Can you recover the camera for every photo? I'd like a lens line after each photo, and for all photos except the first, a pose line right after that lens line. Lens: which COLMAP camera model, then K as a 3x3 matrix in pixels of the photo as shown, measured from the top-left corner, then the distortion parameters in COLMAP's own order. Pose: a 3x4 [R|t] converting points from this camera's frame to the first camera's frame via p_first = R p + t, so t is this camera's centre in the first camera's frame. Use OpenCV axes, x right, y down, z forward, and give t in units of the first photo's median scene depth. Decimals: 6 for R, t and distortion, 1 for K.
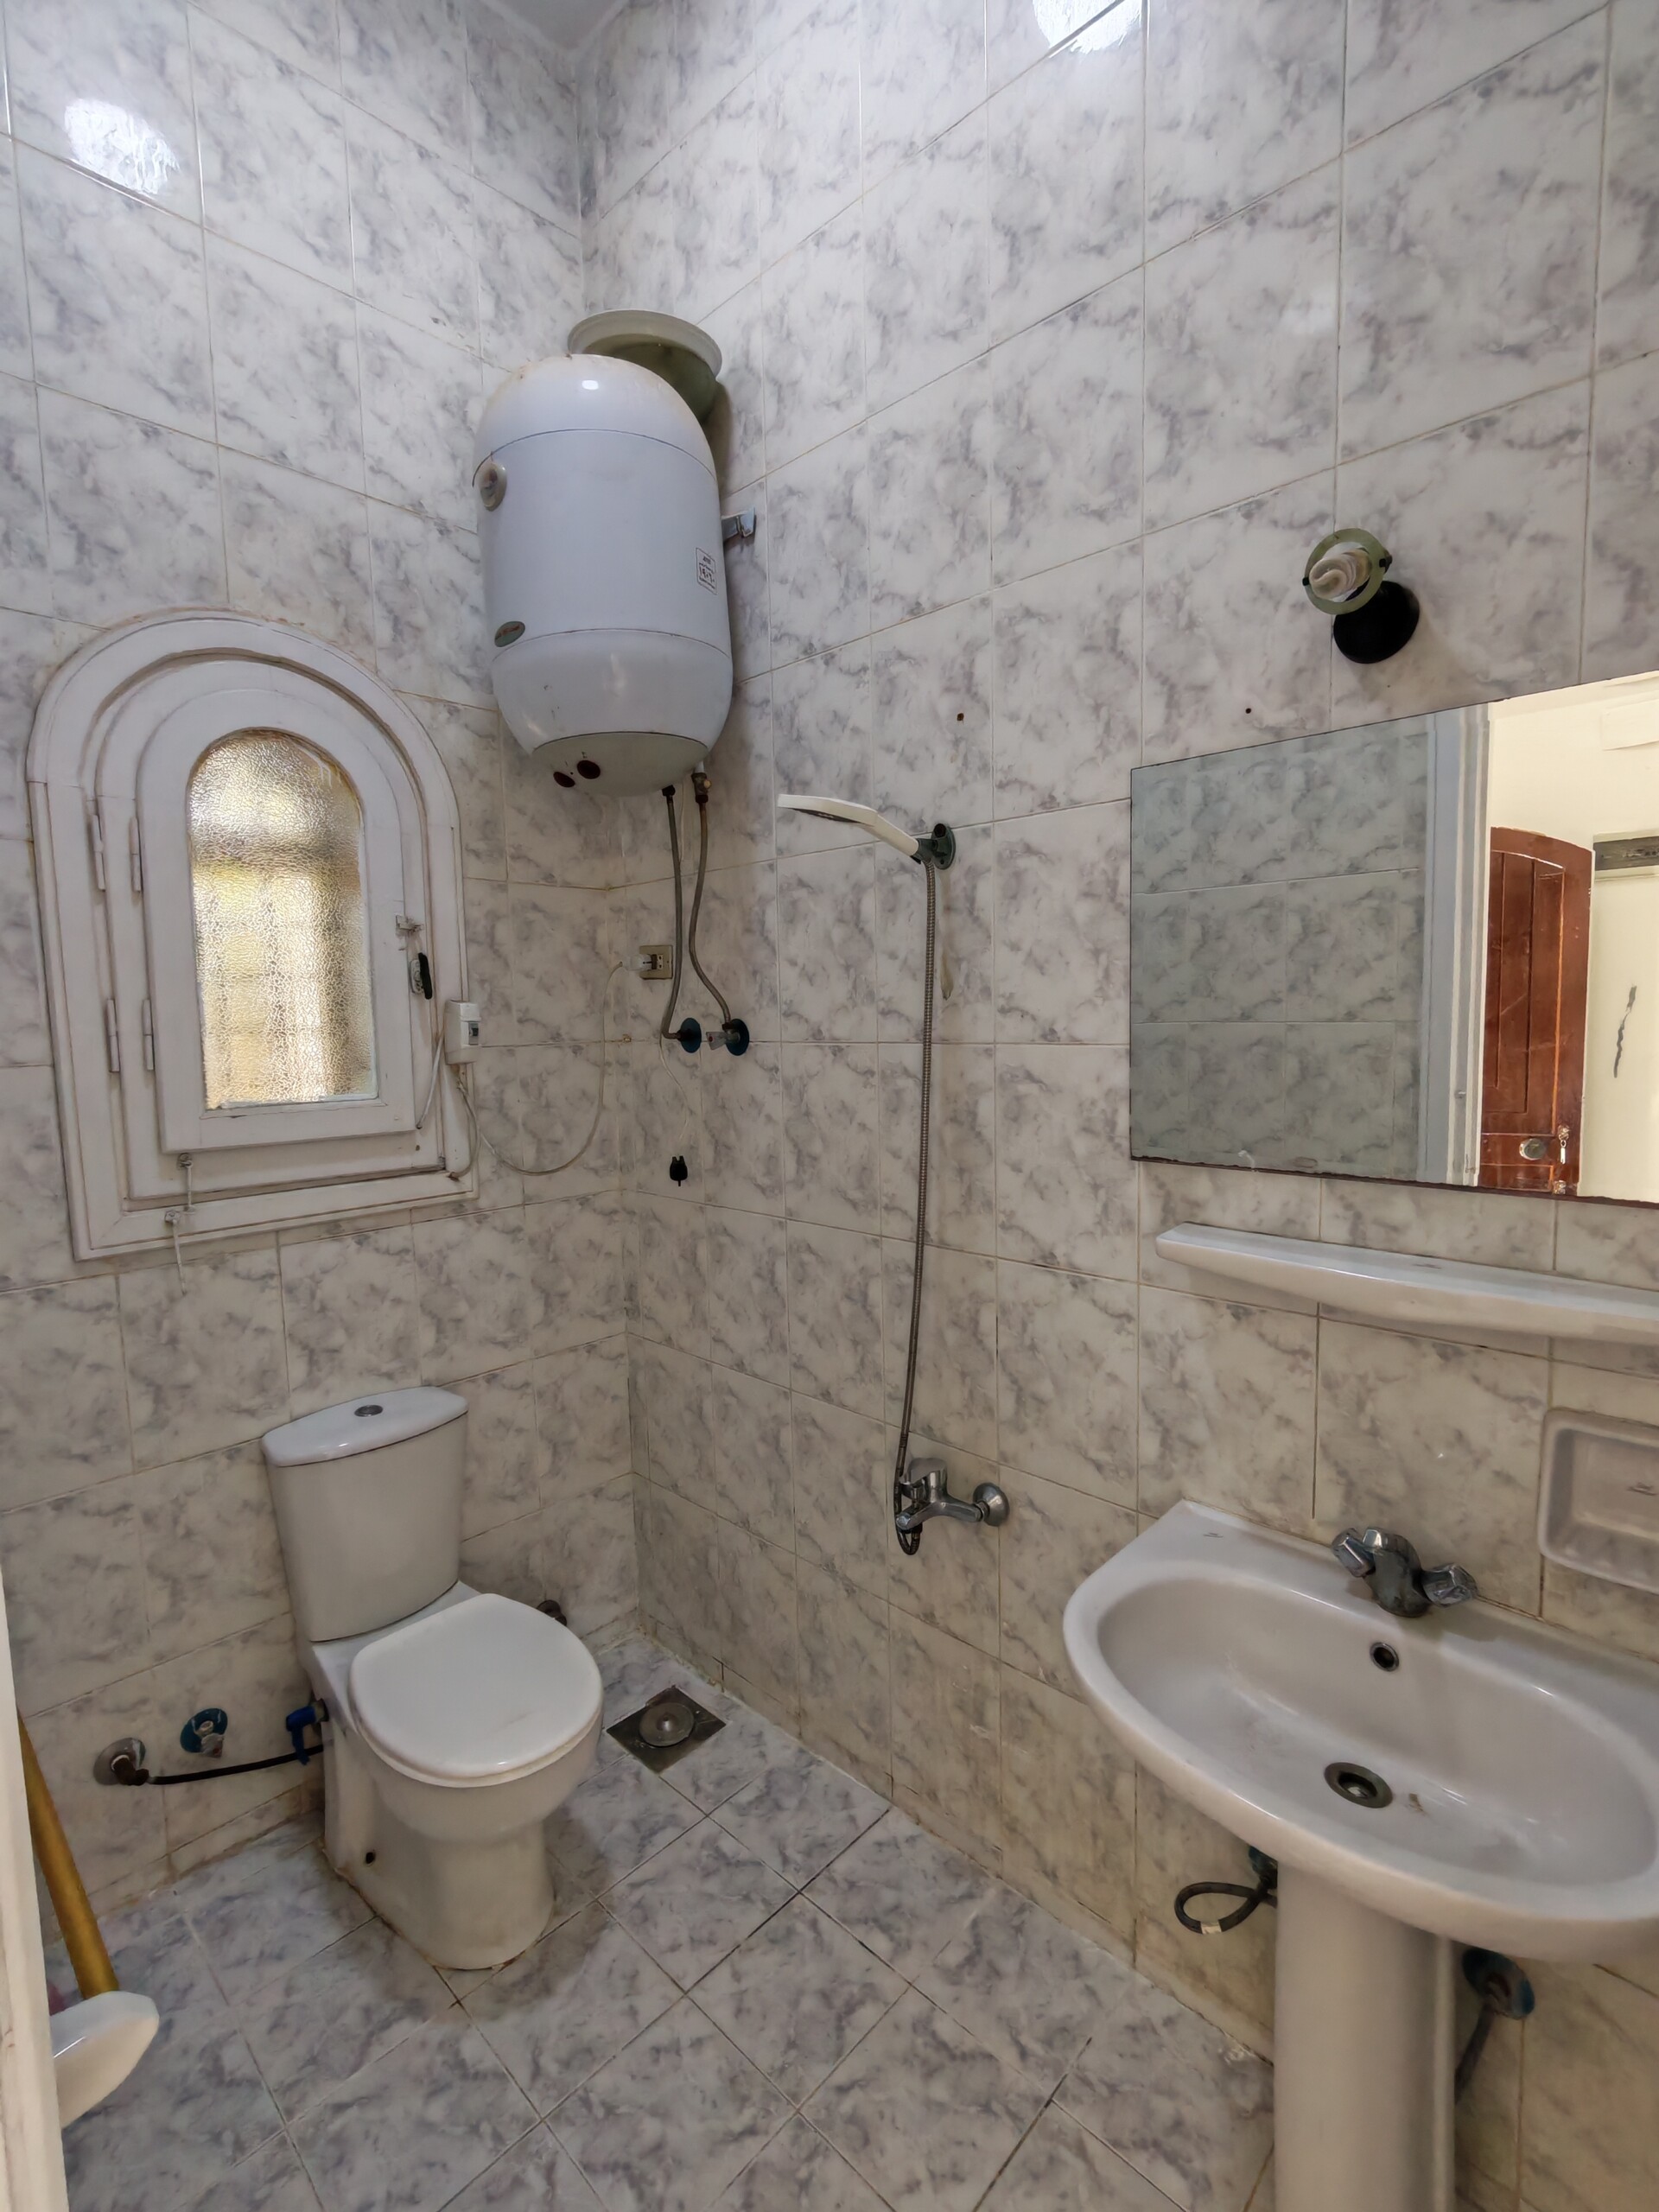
lens RADIAL K [[1005.2, 0, 846.2], [0, 1005.2, 1111.2], [0, 0, 1]] dist [-0.005396, 0.002187]
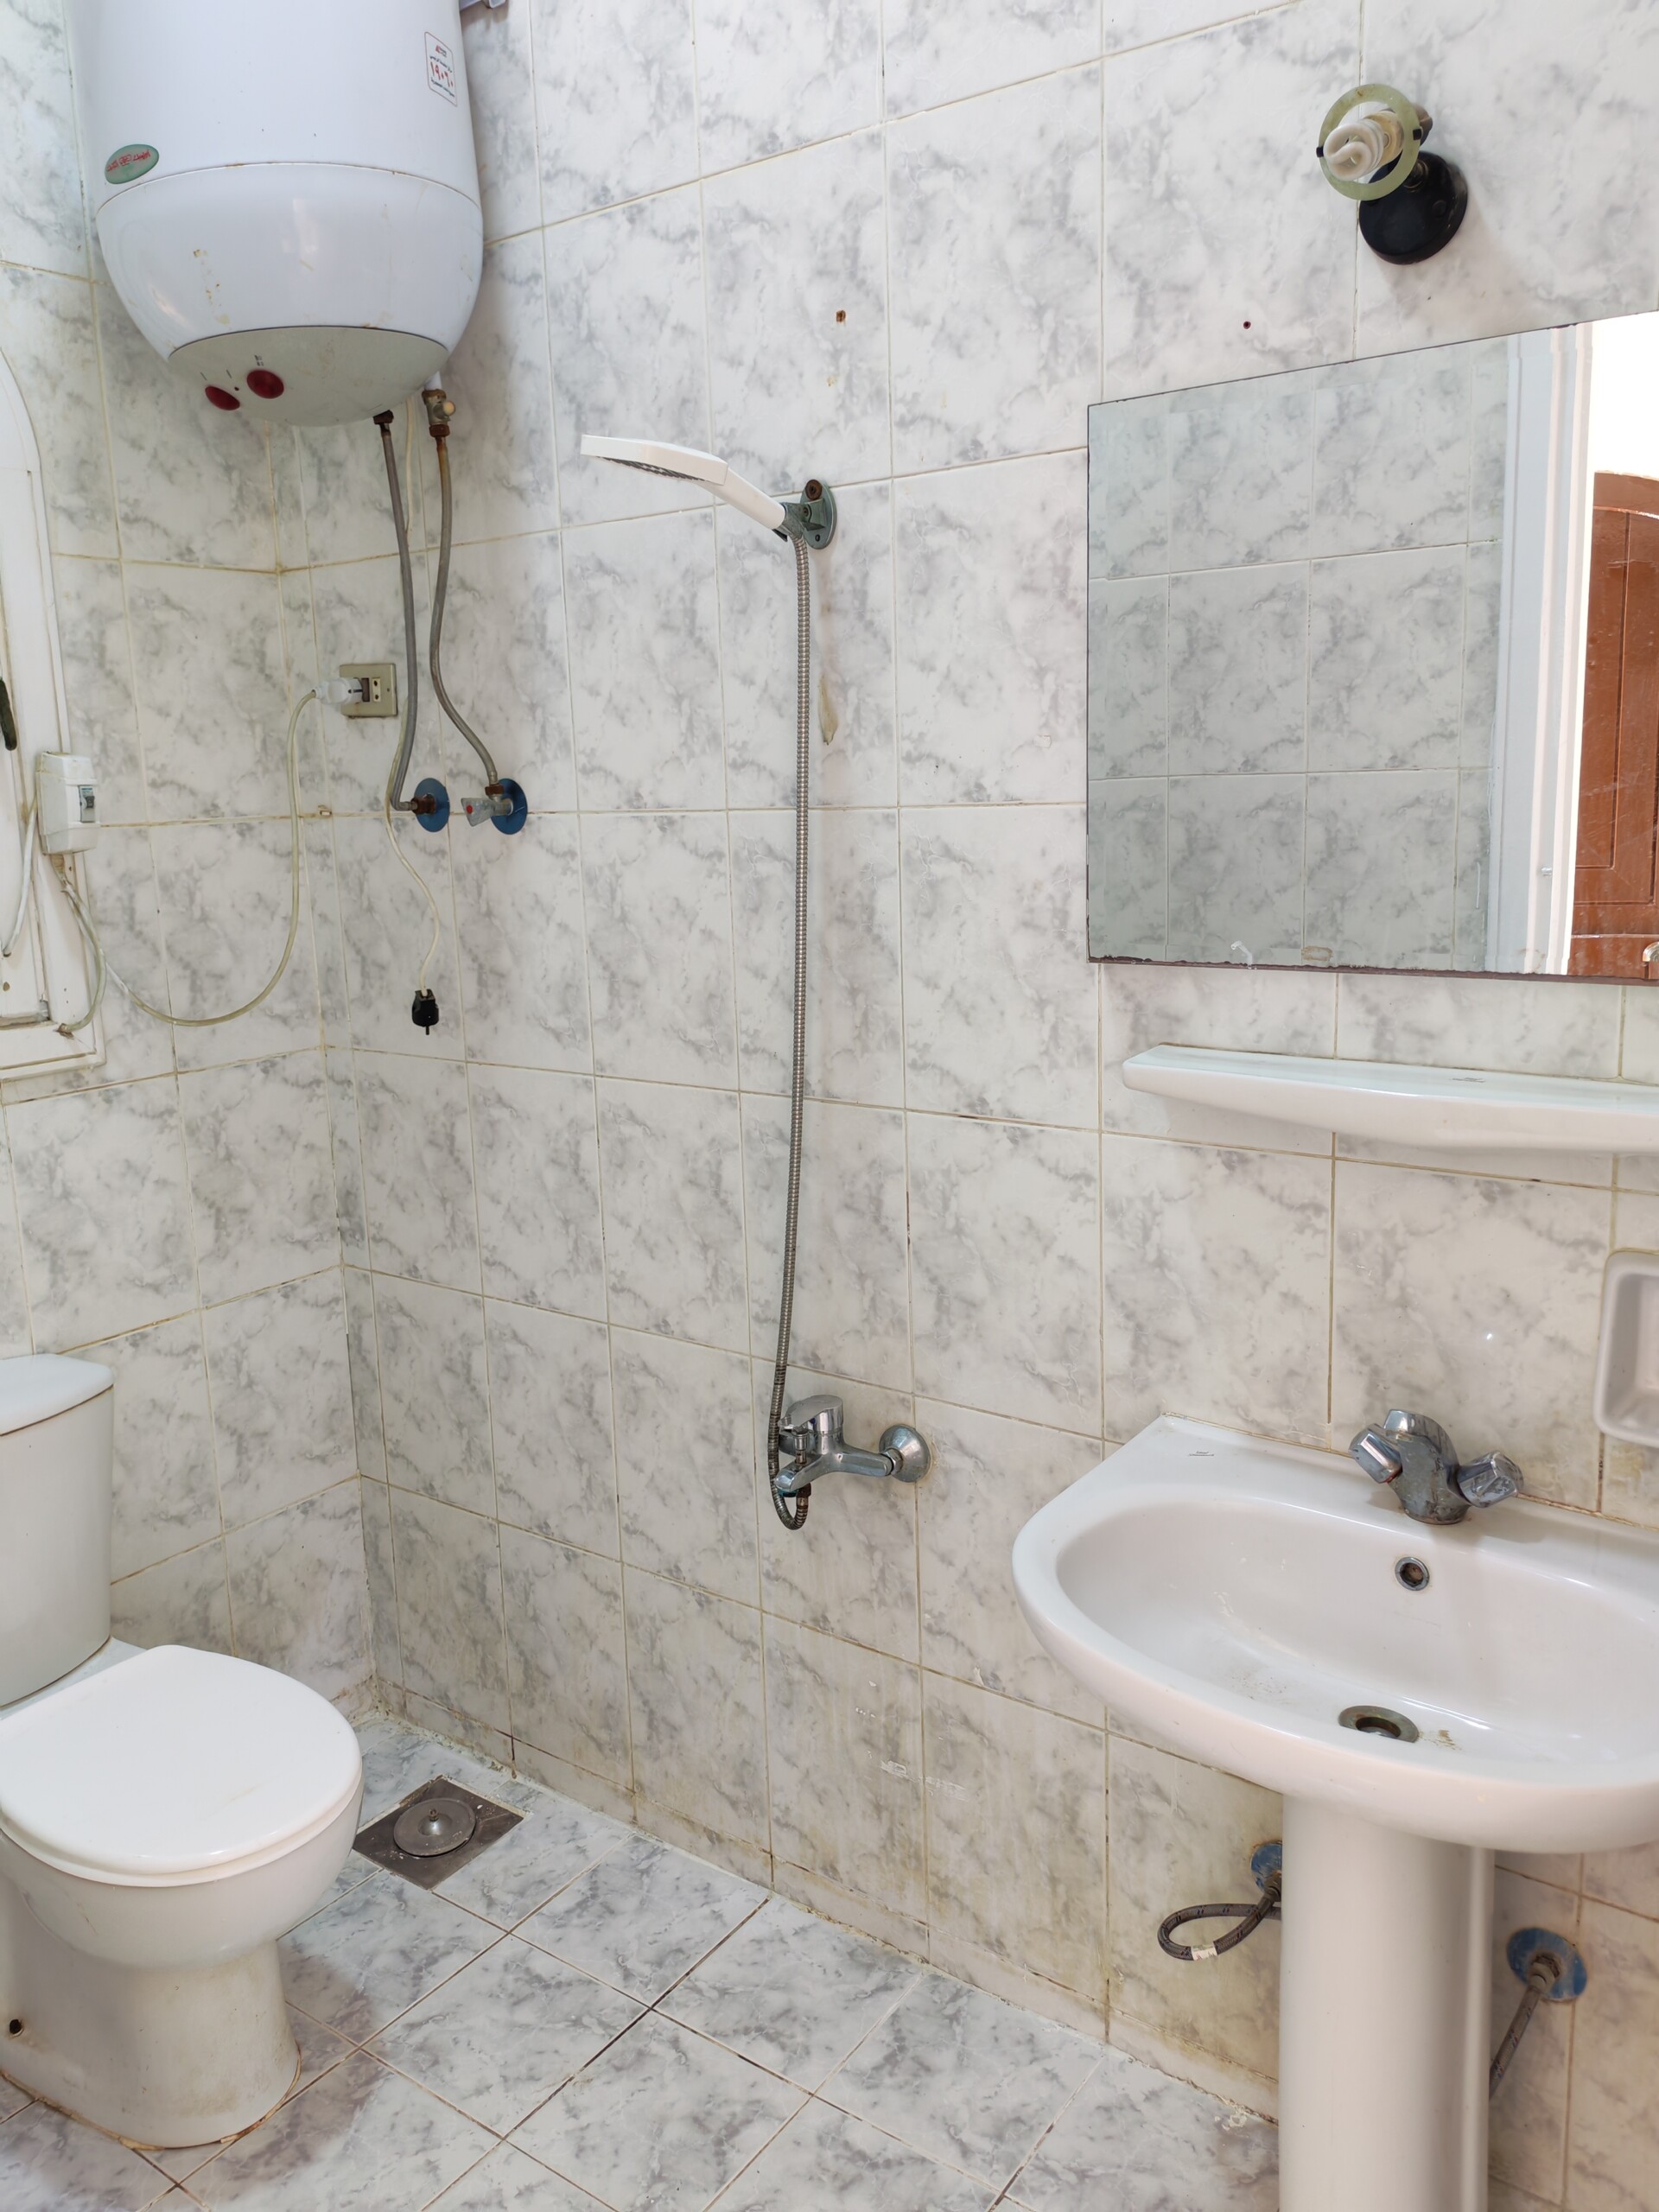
lens RADIAL K [[1632.3, 0, 817.0], [0, 1632.3, 1090.1], [0, 0, 1]] dist [0.082794, -0.113798]
pose [[0.992872, -0.035296, 0.113836, -0.045143], [0.024765, 0.995392, 0.092635, 0.022281], [-0.116581, -0.089155, 0.989171, -0.140685]]
